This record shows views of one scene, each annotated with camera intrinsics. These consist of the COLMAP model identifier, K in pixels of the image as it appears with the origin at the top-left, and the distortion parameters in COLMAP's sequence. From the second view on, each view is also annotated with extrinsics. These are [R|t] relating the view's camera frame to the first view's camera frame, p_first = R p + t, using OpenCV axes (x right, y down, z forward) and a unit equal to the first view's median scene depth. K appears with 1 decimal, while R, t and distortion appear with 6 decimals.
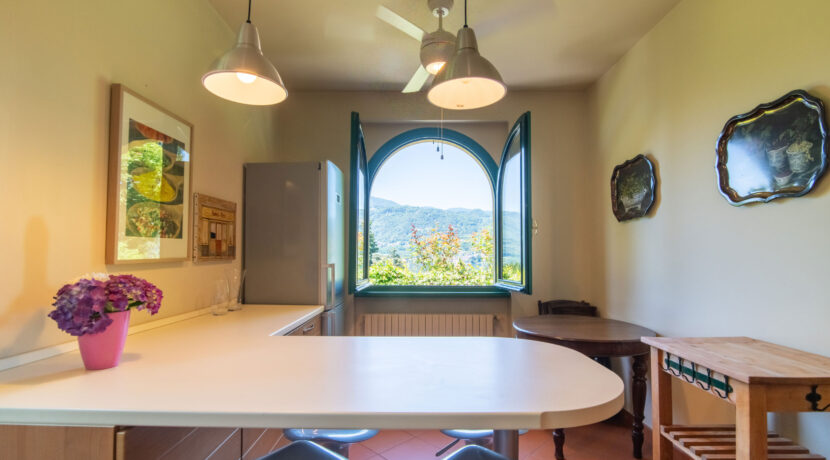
lens RADIAL K [[385.0, 0, 411.8], [0, 385.0, 234.4], [0, 0, 1]] dist [-0.001232, -0.000135]
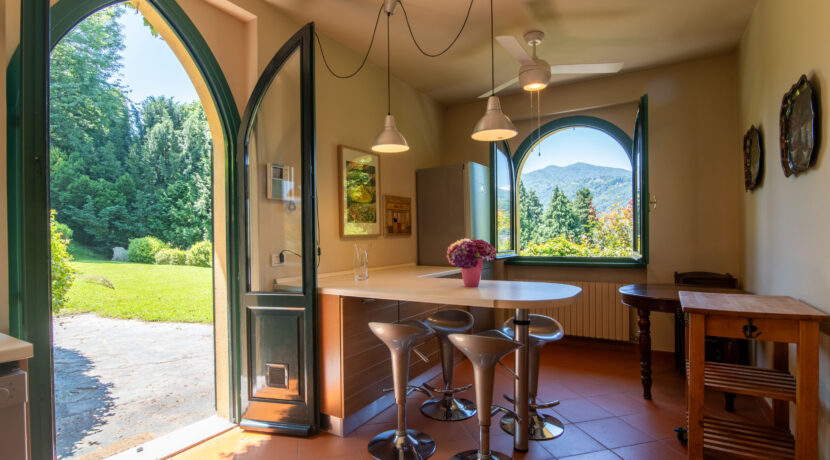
lens RADIAL K [[407.5, 0, 415.8], [0, 407.5, 234.0], [0, 0, 1]] dist [-0.002571, -0.000393]
pose [[0.863607, -0.016546, -0.503894, 0.418159], [0.042268, 0.998319, 0.039660, -0.003612], [0.502391, -0.055549, 0.862855, -0.429420]]
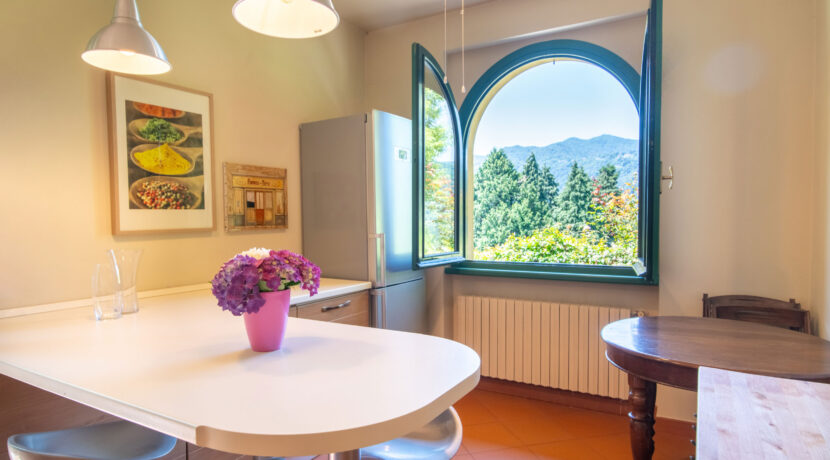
lens RADIAL K [[477.8, 0, 415.0], [0, 477.8, 230.0], [0, 0, 1]] dist [0.000320, 0.000240]
pose [[0.866289, 0.001913, -0.499539, 0.463230], [0.035834, 0.997178, 0.065962, 0.001987], [0.498256, -0.075043, 0.863776, 0.158284]]
